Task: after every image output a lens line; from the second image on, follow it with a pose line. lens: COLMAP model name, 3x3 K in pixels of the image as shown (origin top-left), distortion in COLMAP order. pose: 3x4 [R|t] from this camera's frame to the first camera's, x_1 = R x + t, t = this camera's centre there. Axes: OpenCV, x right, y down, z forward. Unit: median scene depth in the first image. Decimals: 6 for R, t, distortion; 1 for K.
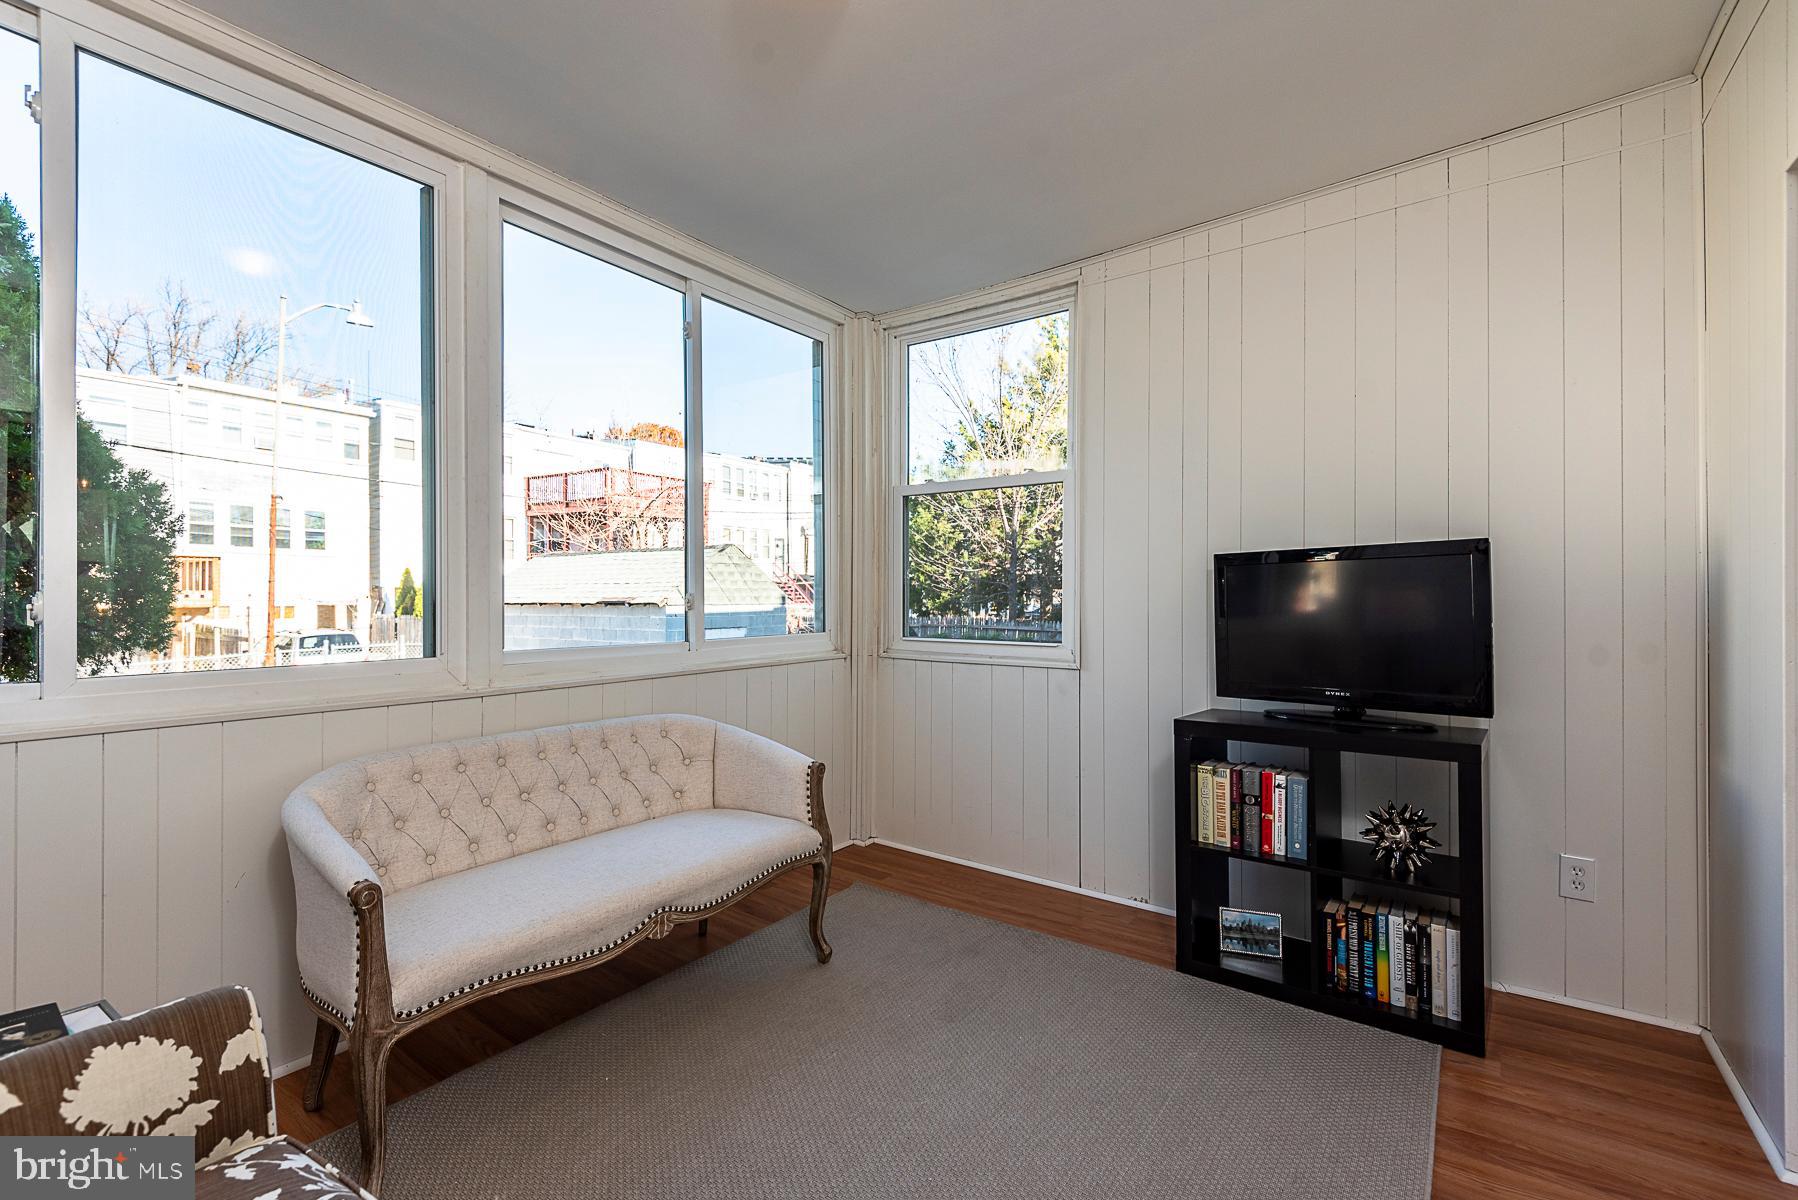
lens RADIAL K [[811.3, 0, 899.0], [0, 811.3, 600.0], [0, 0, 1]] dist [0.023468, -0.018054]
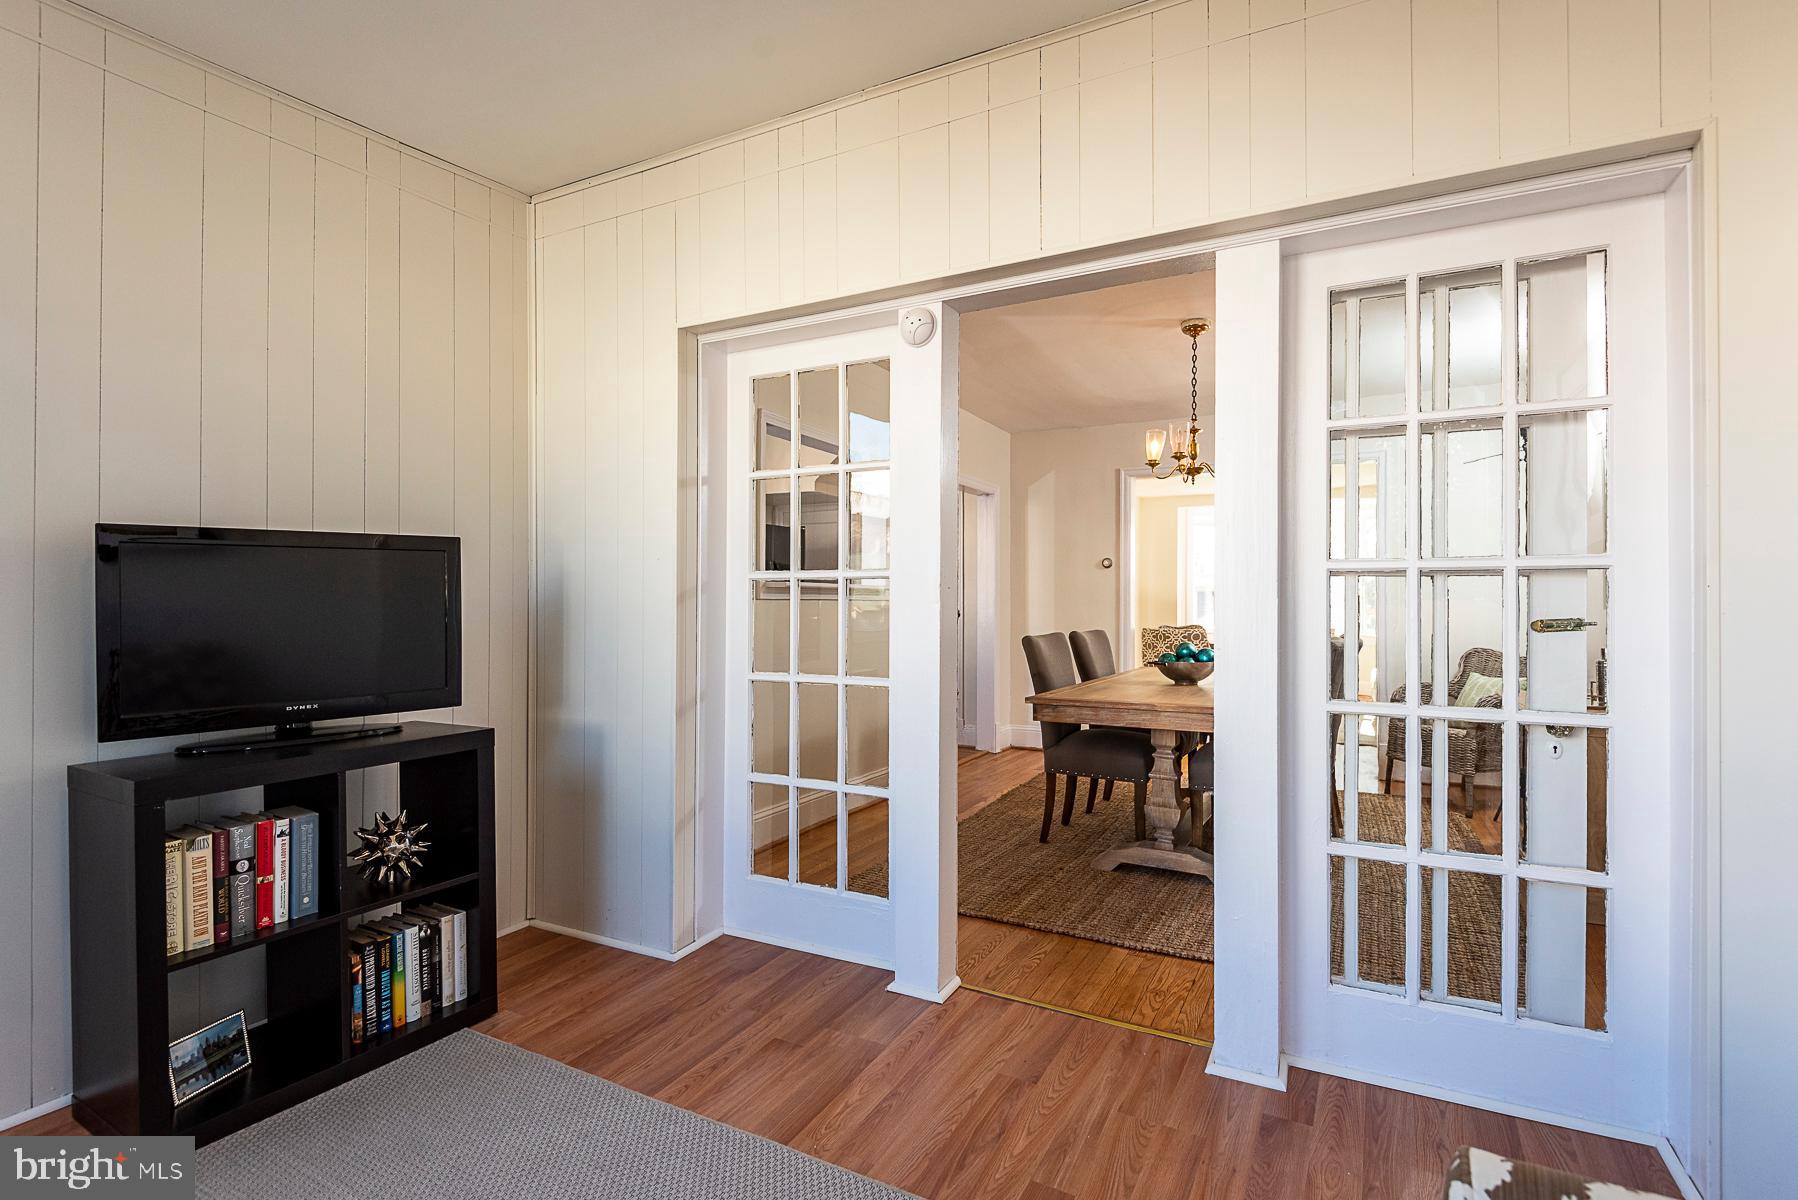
lens RADIAL K [[811.3, 0, 899.0], [0, 811.3, 600.0], [0, 0, 1]] dist [0.023468, -0.018054]
pose [[-0.117500, 0.010111, 0.993021, -0.396906], [0.002954, 0.999947, -0.009832, 0.014799], [-0.993068, 0.001778, -0.117524, 0.527958]]
